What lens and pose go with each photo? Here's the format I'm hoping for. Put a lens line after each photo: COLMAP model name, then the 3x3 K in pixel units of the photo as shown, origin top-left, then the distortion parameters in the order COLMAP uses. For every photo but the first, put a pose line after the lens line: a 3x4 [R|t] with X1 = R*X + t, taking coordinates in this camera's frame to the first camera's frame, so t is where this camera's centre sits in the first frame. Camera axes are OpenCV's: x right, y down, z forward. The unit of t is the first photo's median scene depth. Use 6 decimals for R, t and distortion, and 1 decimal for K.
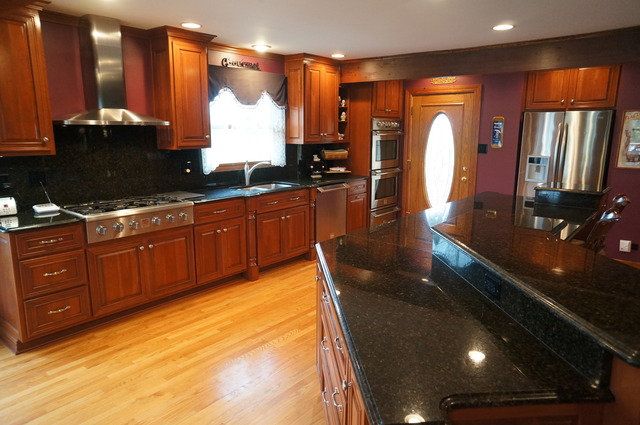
lens RADIAL K [[428.8, 0, 318.6], [0, 428.8, 213.3], [0, 0, 1]] dist [-0.019545, 0.030101]
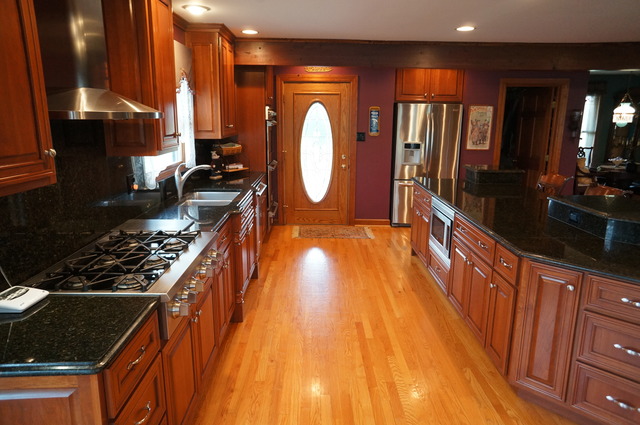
lens RADIAL K [[428.8, 0, 319.4], [0, 428.8, 212.2], [0, 0, 1]] dist [-0.019545, 0.030101]
pose [[0.761583, -0.143088, 0.632074, -0.386757], [0.122825, 0.989513, 0.076013, -0.058414], [-0.636322, 0.019744, 0.771171, 0.244454]]
